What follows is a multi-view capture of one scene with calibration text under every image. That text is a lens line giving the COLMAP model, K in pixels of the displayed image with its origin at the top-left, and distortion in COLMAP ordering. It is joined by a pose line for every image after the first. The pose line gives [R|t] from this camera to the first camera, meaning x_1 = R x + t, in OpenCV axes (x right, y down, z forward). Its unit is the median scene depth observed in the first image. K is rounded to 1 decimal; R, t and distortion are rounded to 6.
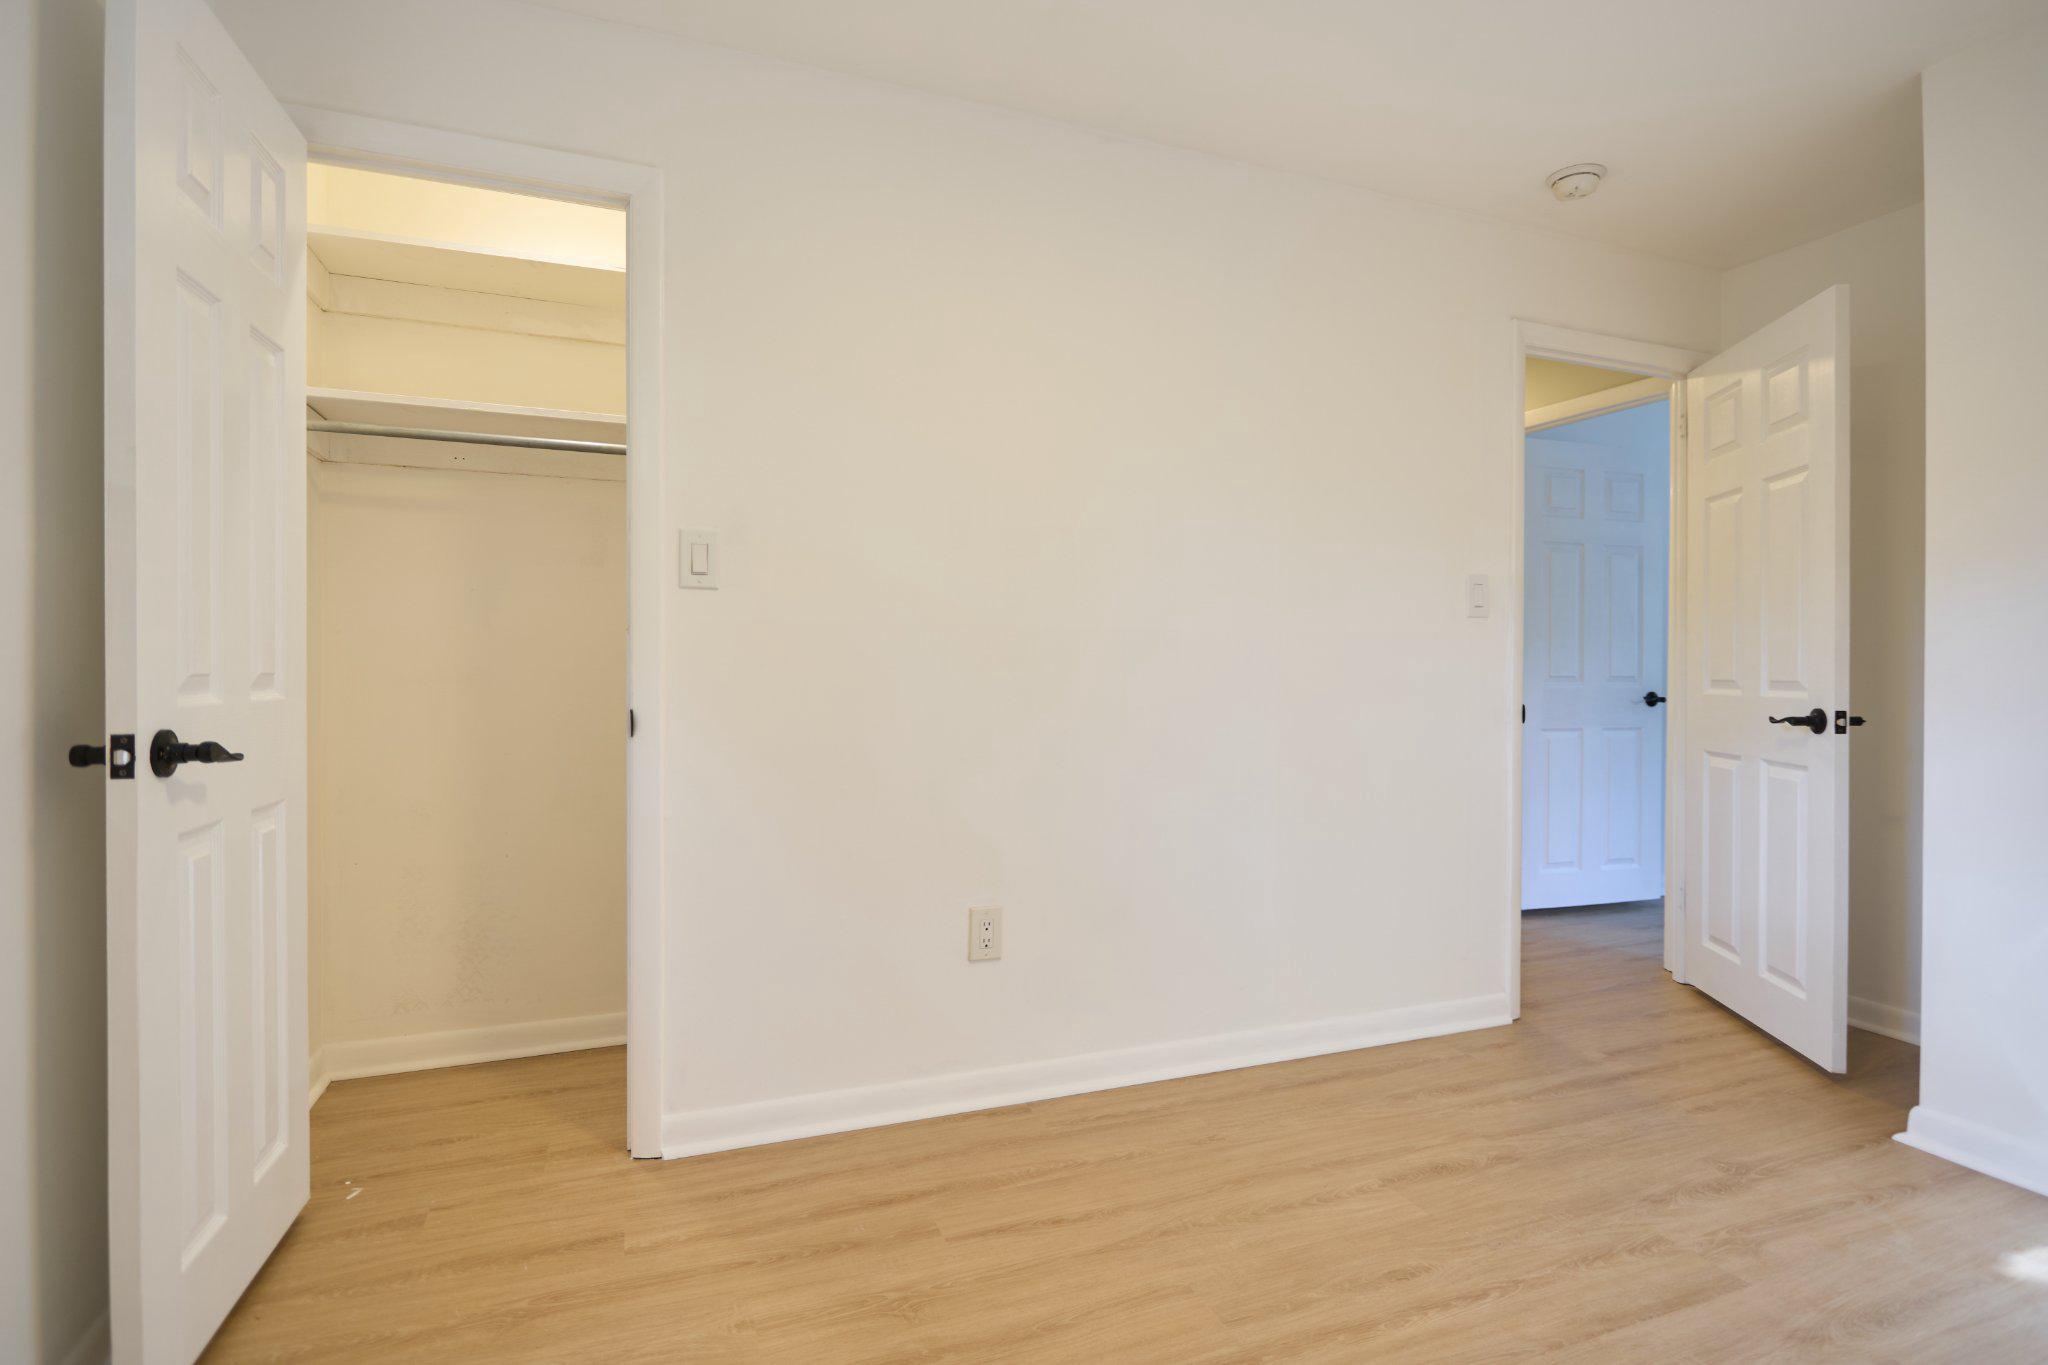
lens RADIAL K [[1005.7, 0, 1027.9], [0, 1005.7, 674.6], [0, 0, 1]] dist [-0.001774, -0.000895]
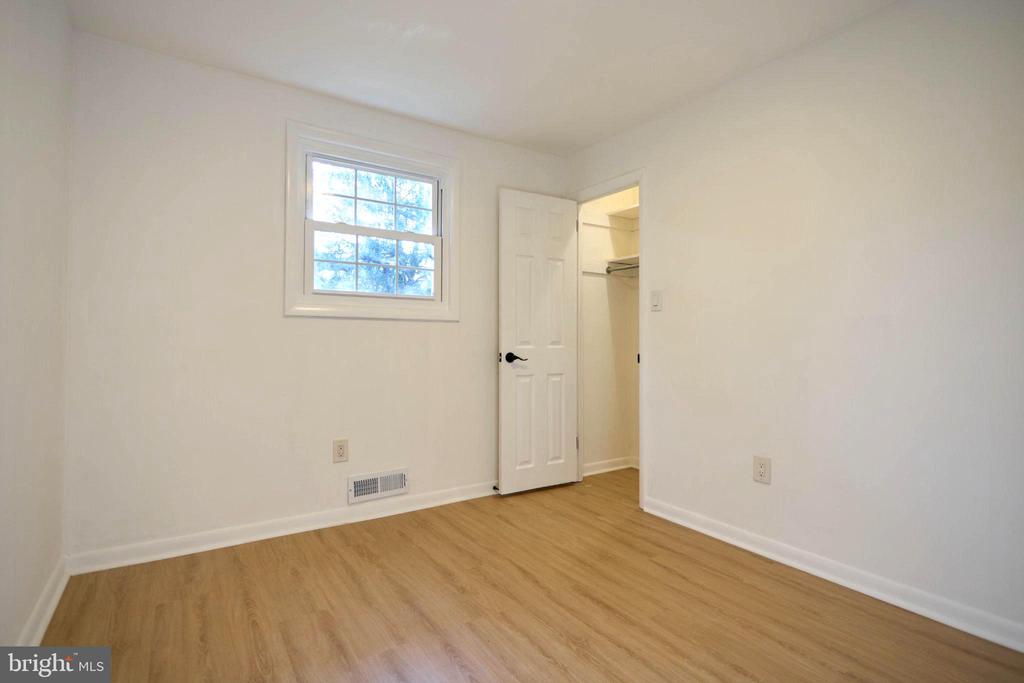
lens RADIAL K [[502.8, 0, 514.0], [0, 502.8, 337.5], [0, 0, 1]] dist [-0.001774, -0.000895]
pose [[0.219758, -0.003275, -0.975549, 0.863065], [-0.009008, 0.999945, -0.005386, -0.002436], [0.975513, 0.009972, 0.219717, 0.282528]]
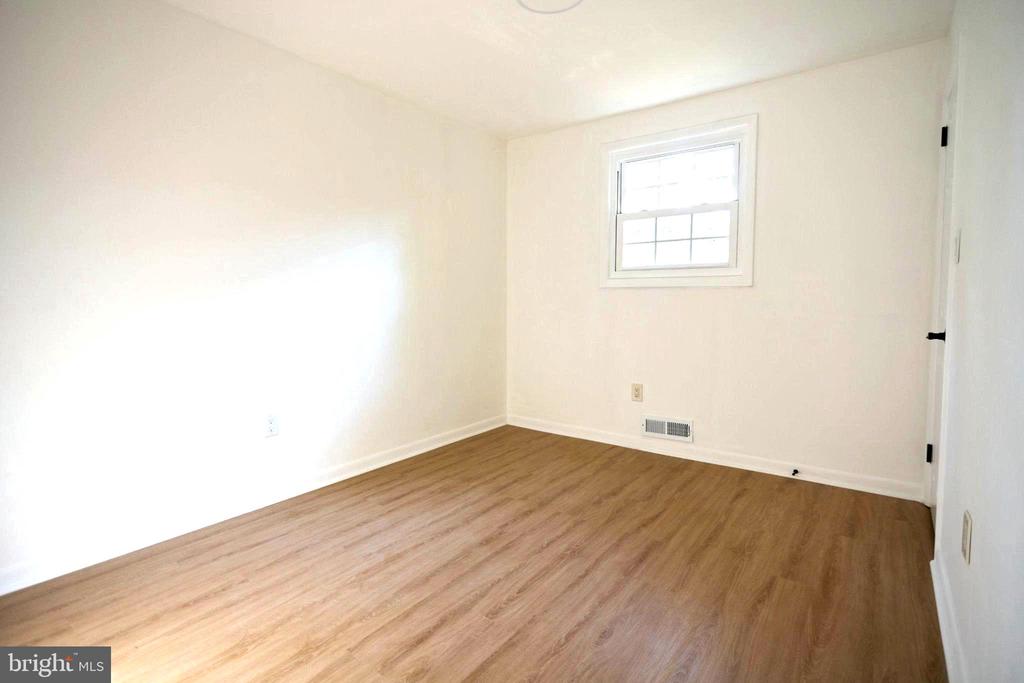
lens RADIAL K [[502.8, 0, 514.0], [0, 502.8, 337.5], [0, 0, 1]] dist [-0.001774, -0.000895]
pose [[-0.846478, 0.039968, -0.530921, 0.727111], [-0.002478, 0.996872, 0.078997, -0.022231], [0.532418, 0.068184, -0.843731, 1.216307]]
